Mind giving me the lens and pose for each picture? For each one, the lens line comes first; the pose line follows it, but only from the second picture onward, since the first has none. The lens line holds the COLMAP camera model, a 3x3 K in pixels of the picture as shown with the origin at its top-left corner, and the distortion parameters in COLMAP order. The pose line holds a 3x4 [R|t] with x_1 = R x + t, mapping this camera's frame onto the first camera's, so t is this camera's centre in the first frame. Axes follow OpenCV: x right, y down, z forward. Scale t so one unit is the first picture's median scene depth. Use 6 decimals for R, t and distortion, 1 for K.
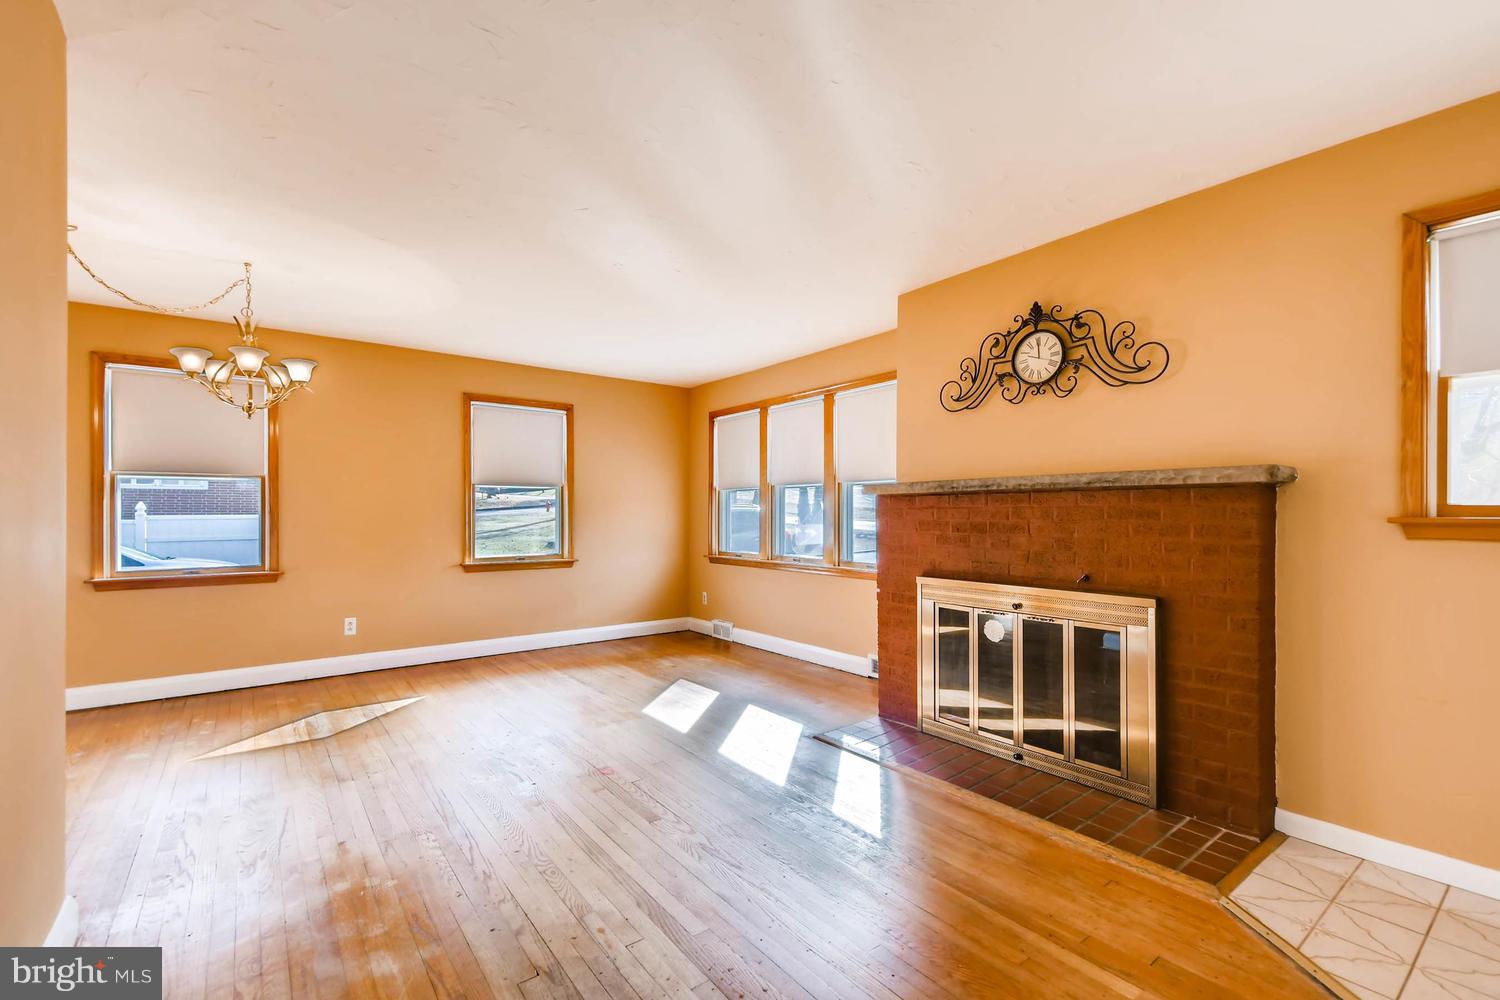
lens RADIAL K [[655.0, 0, 746.3], [0, 655.0, 515.0], [0, 0, 1]] dist [0.030549, -0.013285]
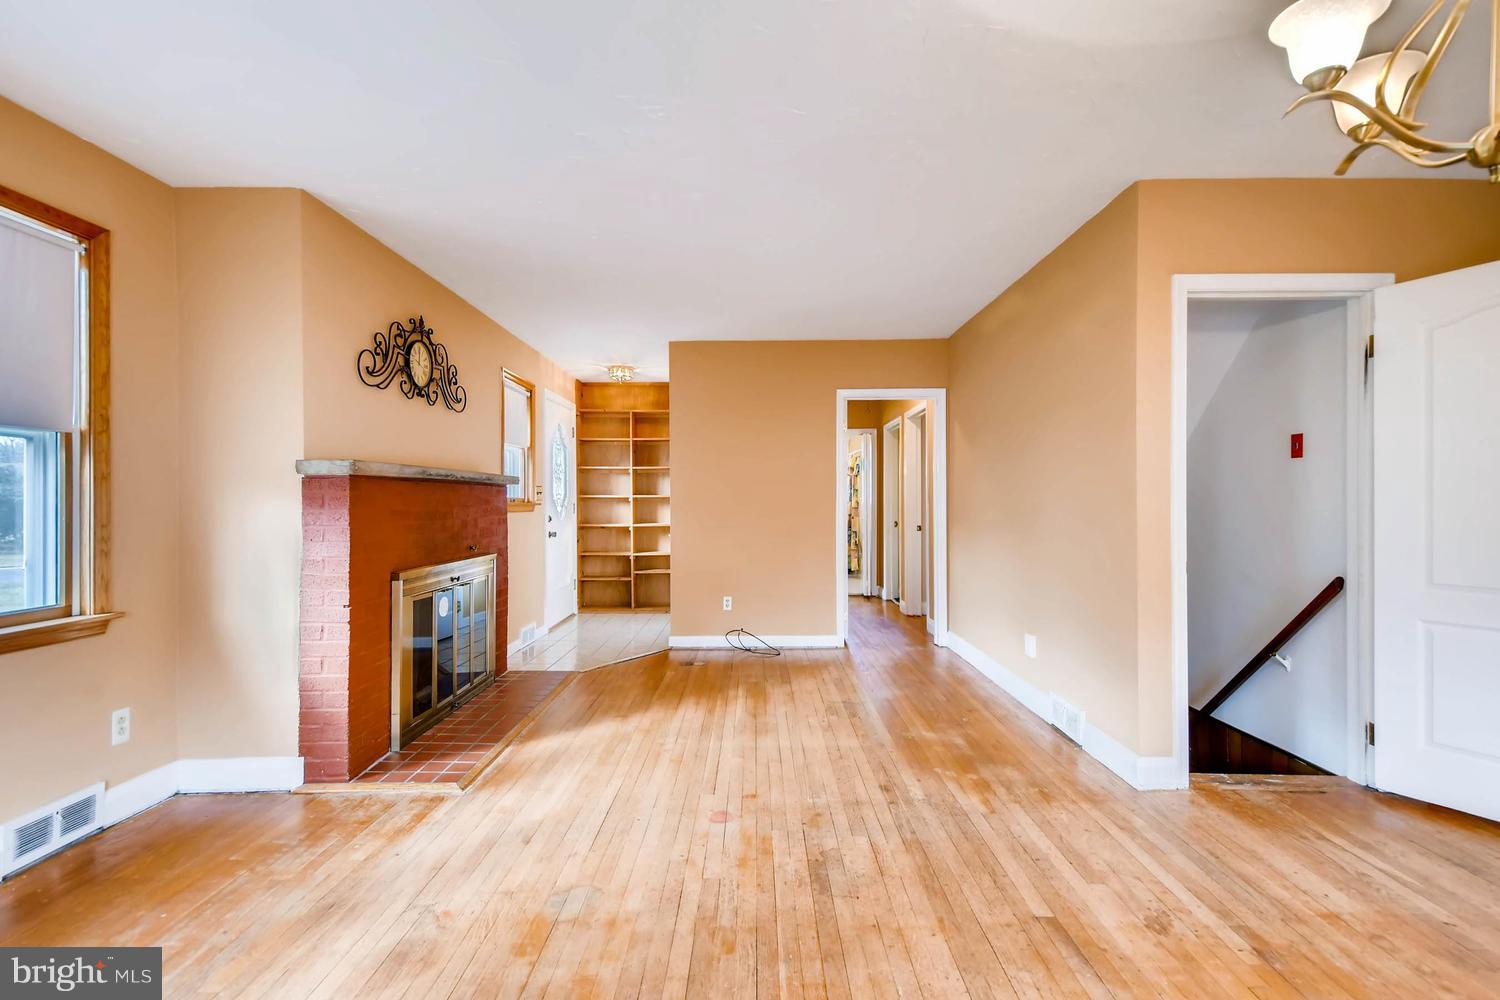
lens RADIAL K [[655.0, 0, 763.3], [0, 655.0, 496.9], [0, 0, 1]] dist [0.030549, -0.013285]
pose [[-0.805598, 0.005317, 0.592438, -0.708794], [0.003452, 0.999985, -0.004280, -0.001813], [-0.592452, -0.001403, -0.805605, 1.554068]]
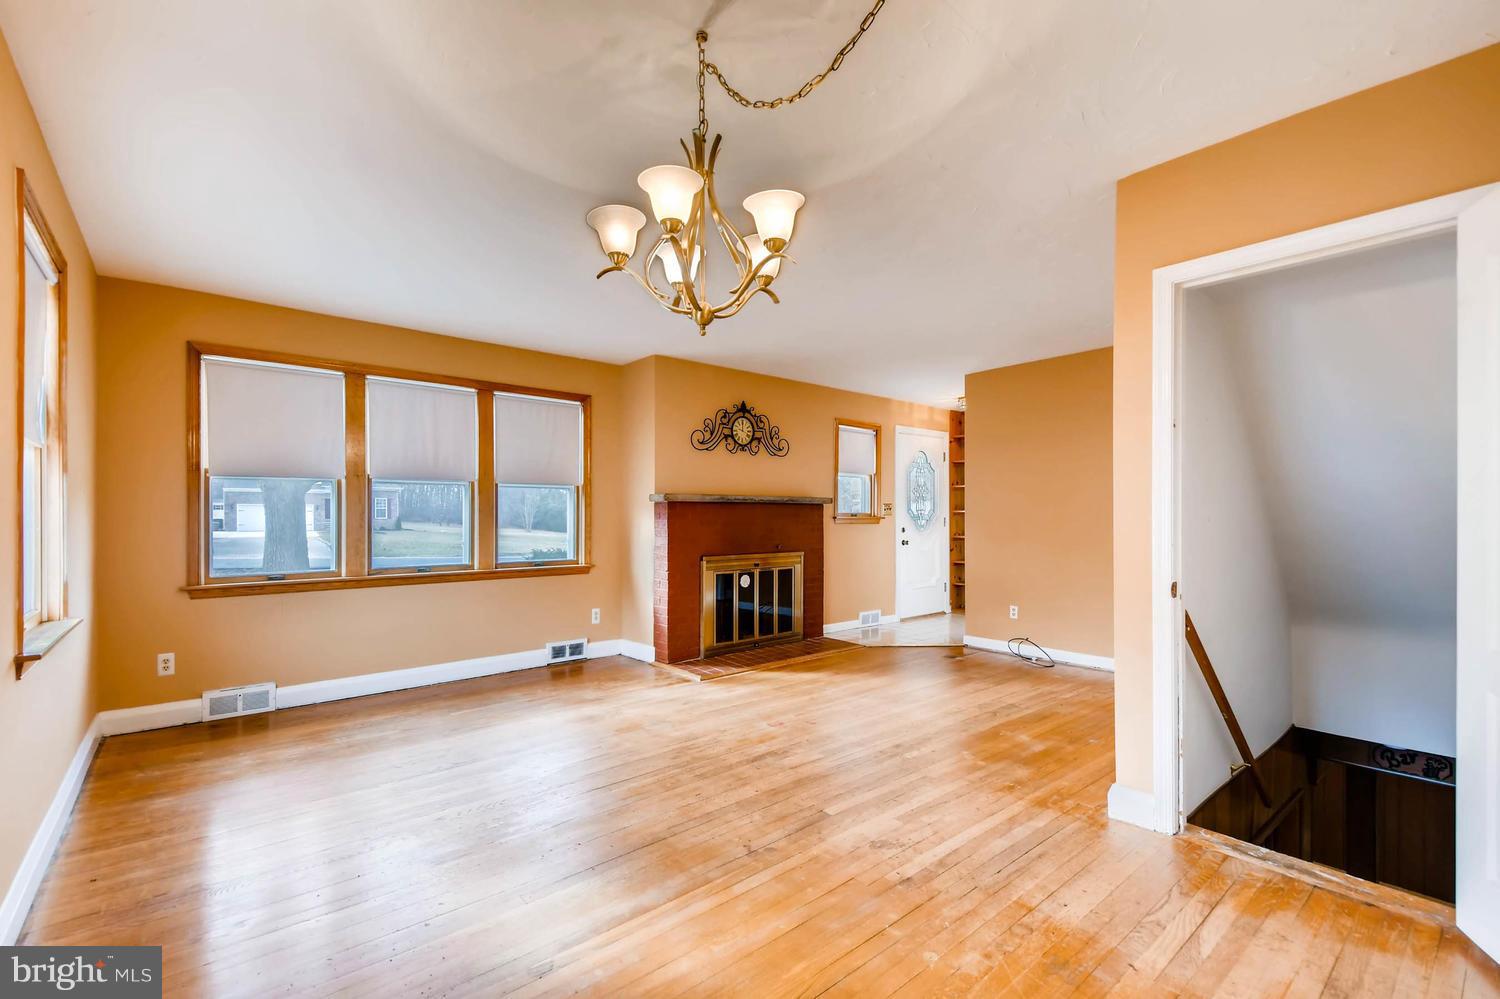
lens RADIAL K [[655.0, 0, 765.1], [0, 655.0, 503.3], [0, 0, 1]] dist [0.030549, -0.013285]
pose [[-0.074751, 0.021009, 0.996981, -1.378819], [0.003017, 0.999778, -0.020842, 0.002969], [-0.997198, 0.001450, -0.074797, 1.064771]]
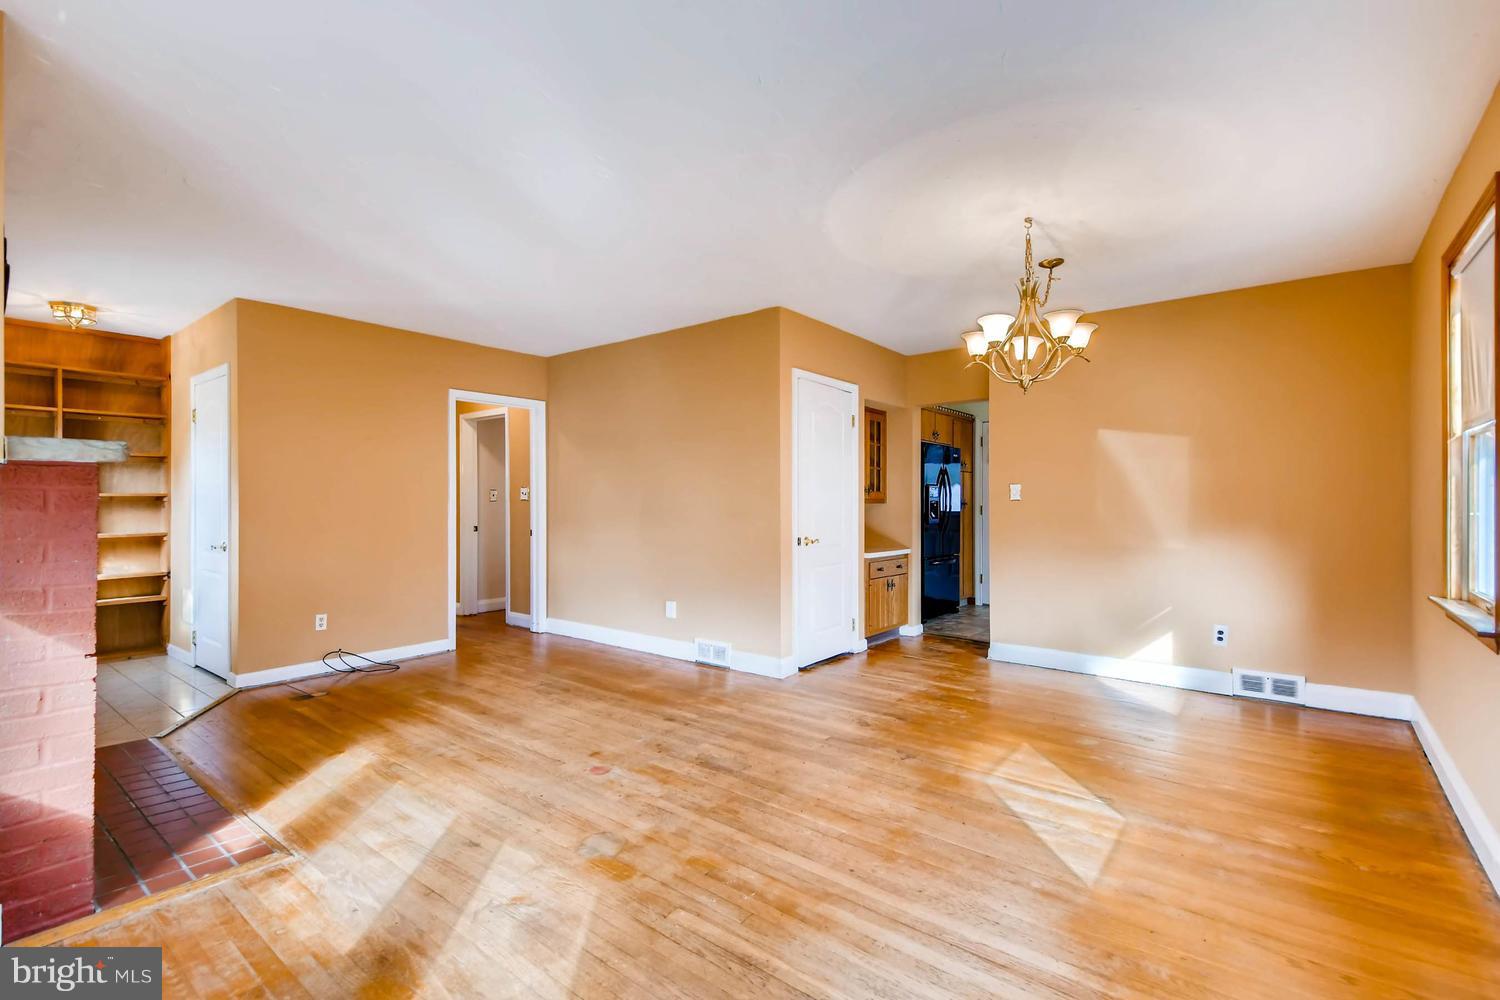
lens RADIAL K [[655.0, 0, 755.5], [0, 655.0, 493.2], [0, 0, 1]] dist [0.030549, -0.013285]
pose [[-0.965817, -0.002672, -0.259212, -0.178334], [0.000134, 0.999942, -0.010806, -0.001992], [0.259225, -0.010471, -0.965760, 1.899055]]
